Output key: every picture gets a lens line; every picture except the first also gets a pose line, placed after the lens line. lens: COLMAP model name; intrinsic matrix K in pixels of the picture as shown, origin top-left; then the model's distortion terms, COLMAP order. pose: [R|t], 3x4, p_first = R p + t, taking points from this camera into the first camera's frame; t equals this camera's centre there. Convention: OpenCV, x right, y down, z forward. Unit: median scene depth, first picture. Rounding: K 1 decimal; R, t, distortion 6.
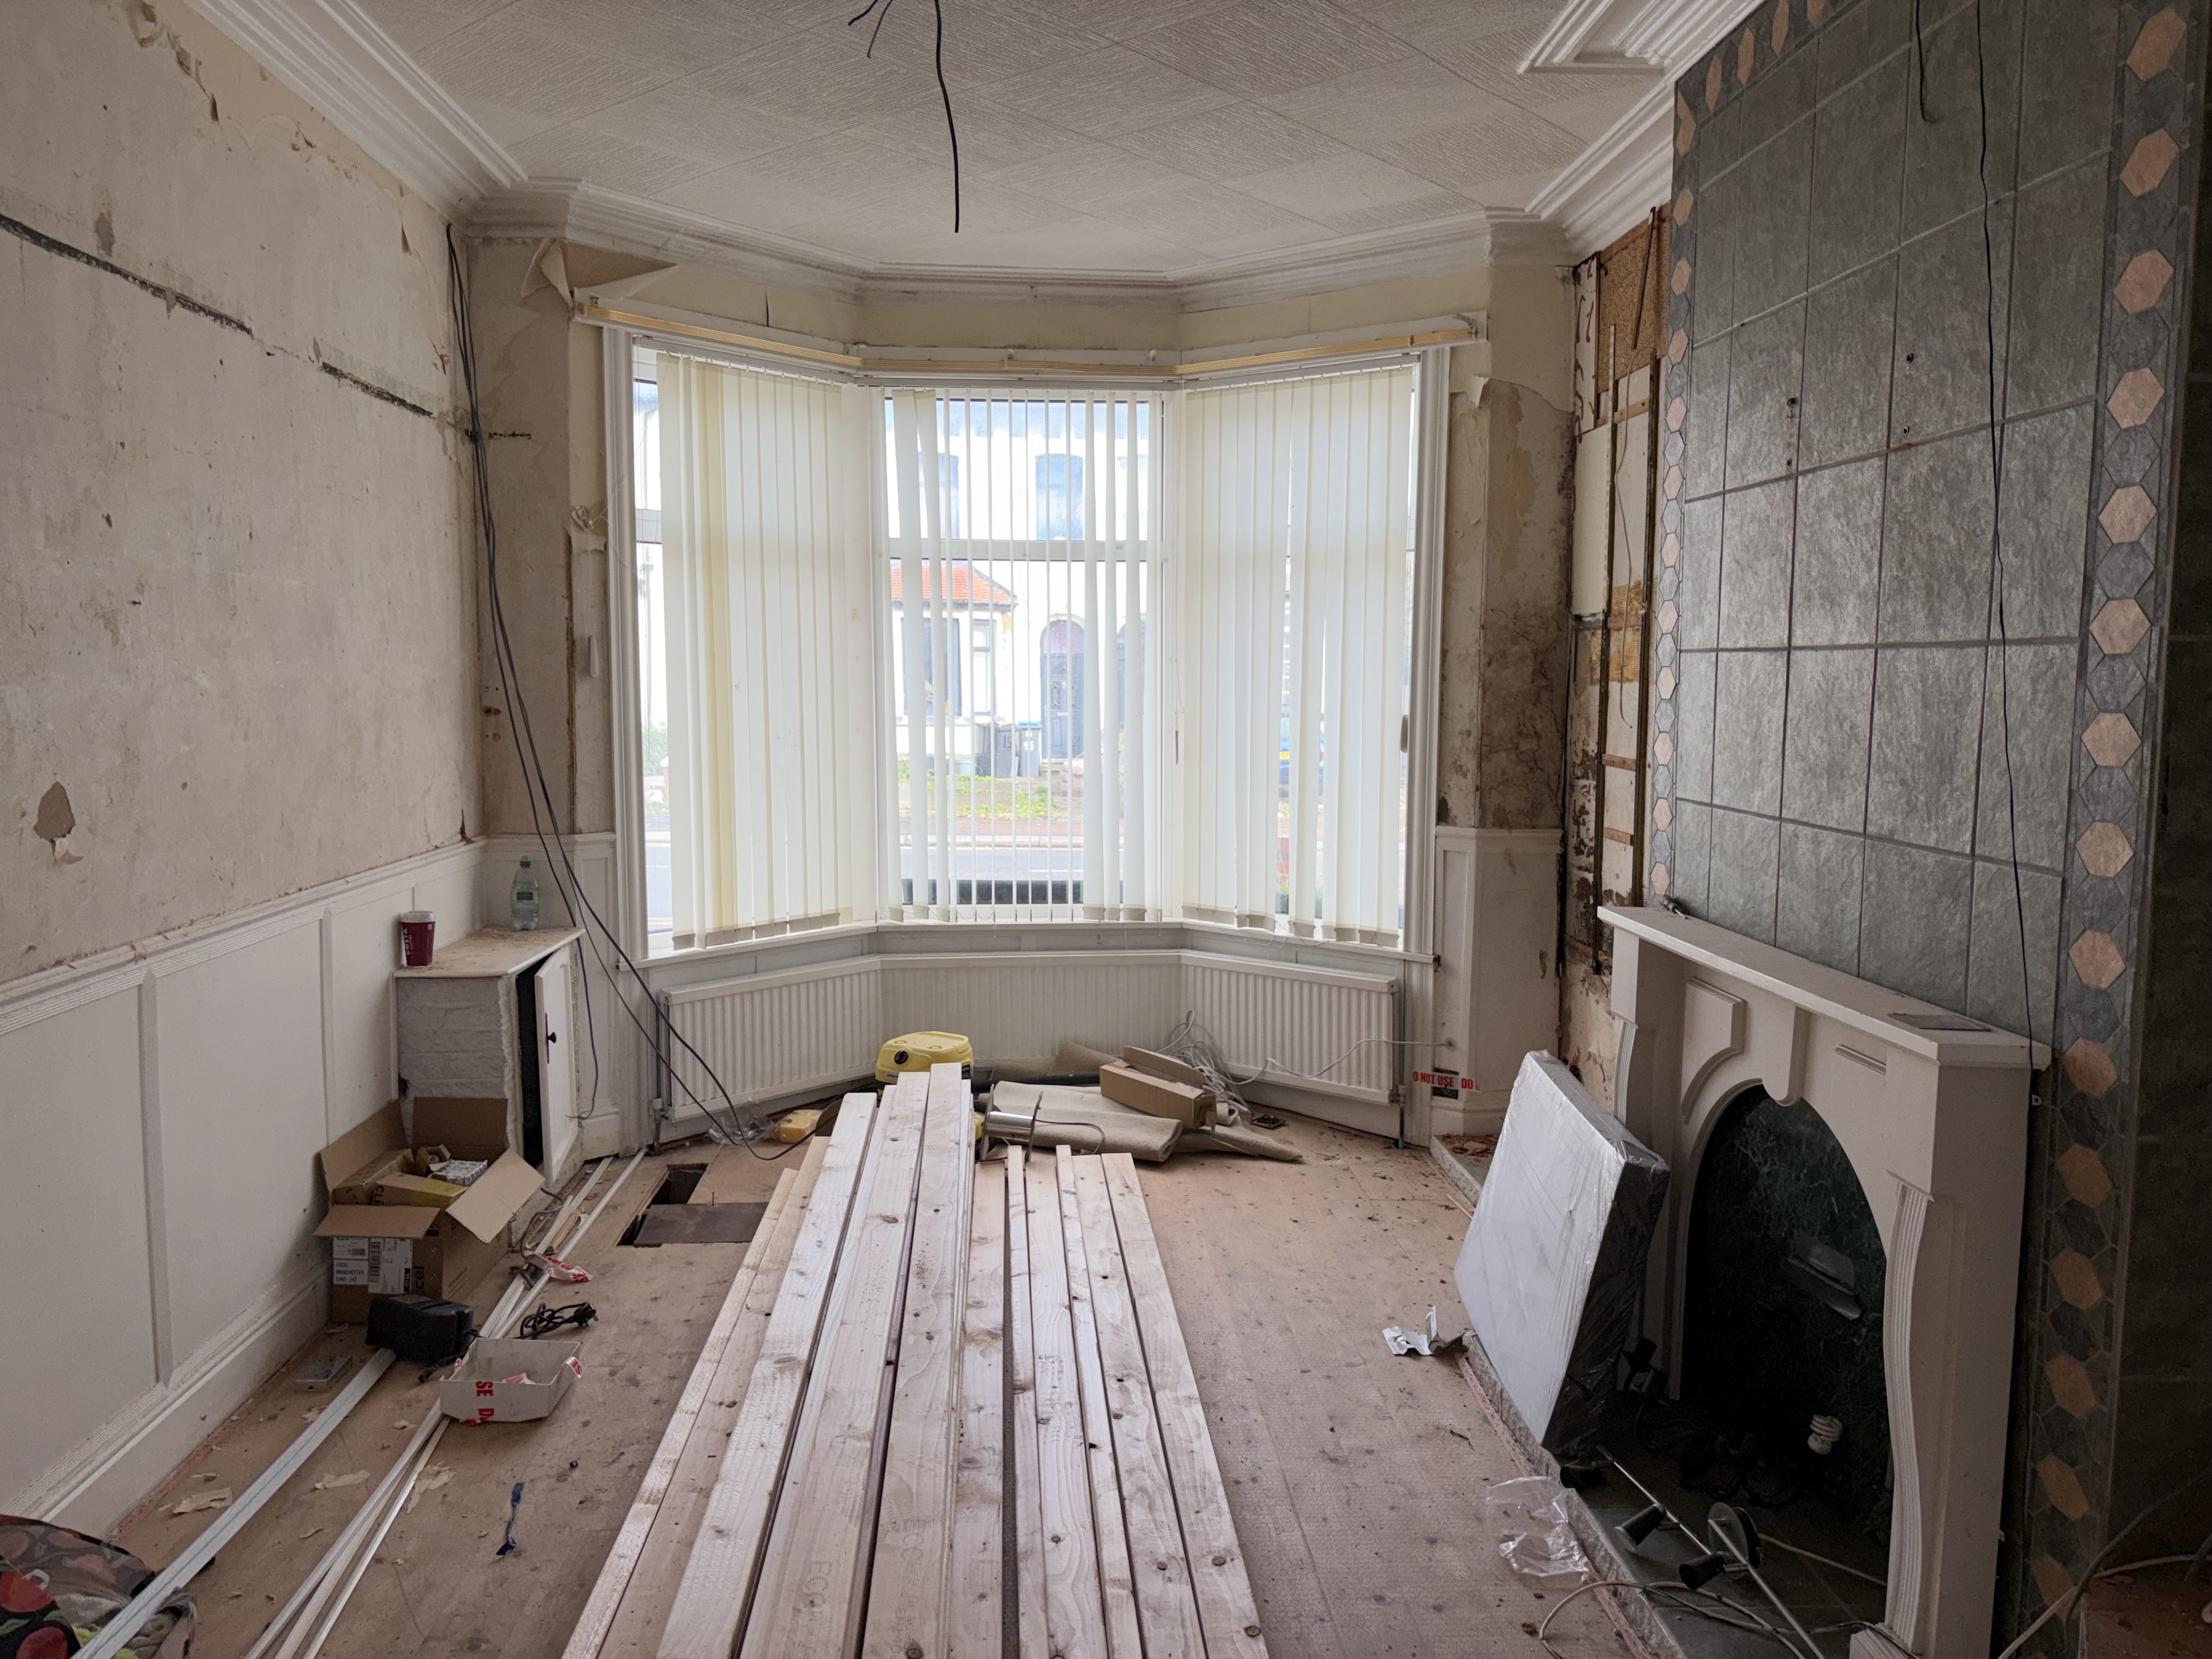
lens RADIAL K [[1681.2, 0, 1112.6], [0, 1681.2, 825.8], [0, 0, 1]] dist [0.024646, 0.001500]
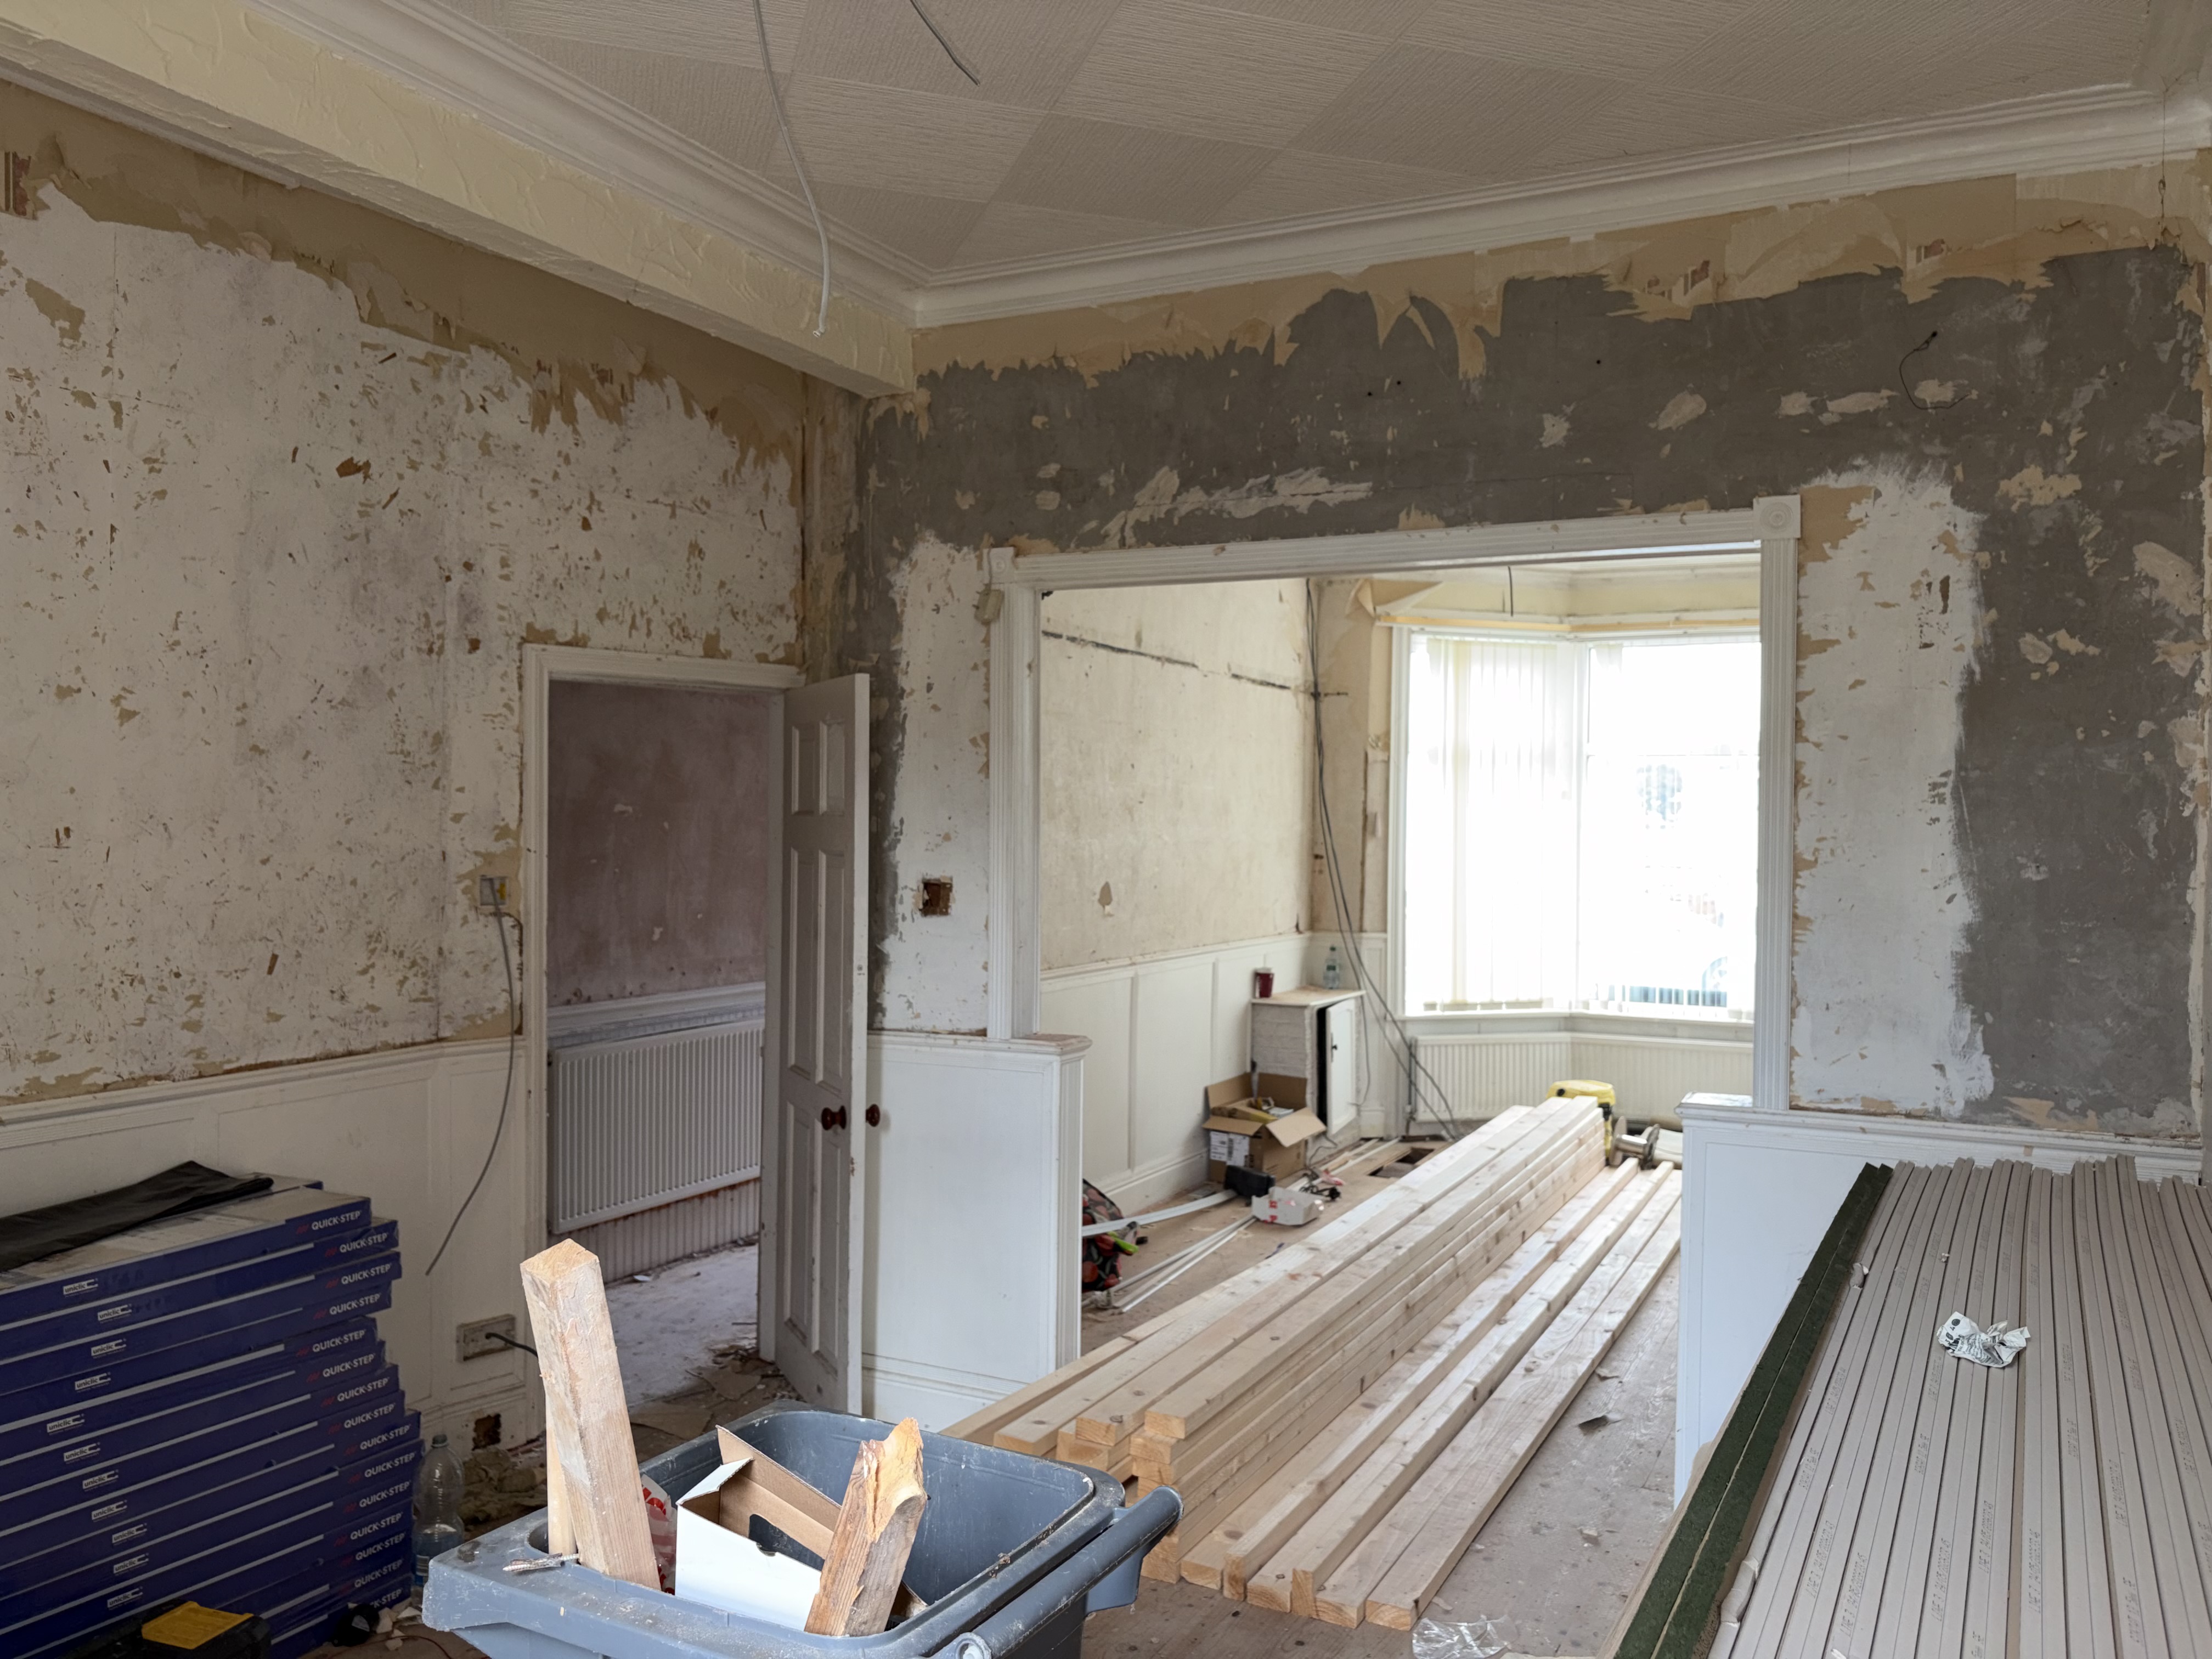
lens RADIAL K [[1681.2, 0, 1112.6], [0, 1681.2, 825.8], [0, 0, 1]] dist [0.024646, 0.001500]
pose [[0.860905, 0.012026, -0.508623, 0.306659], [-0.058802, 0.995373, -0.075994, 0.040692], [0.505356, 0.095332, 0.857629, -0.541451]]
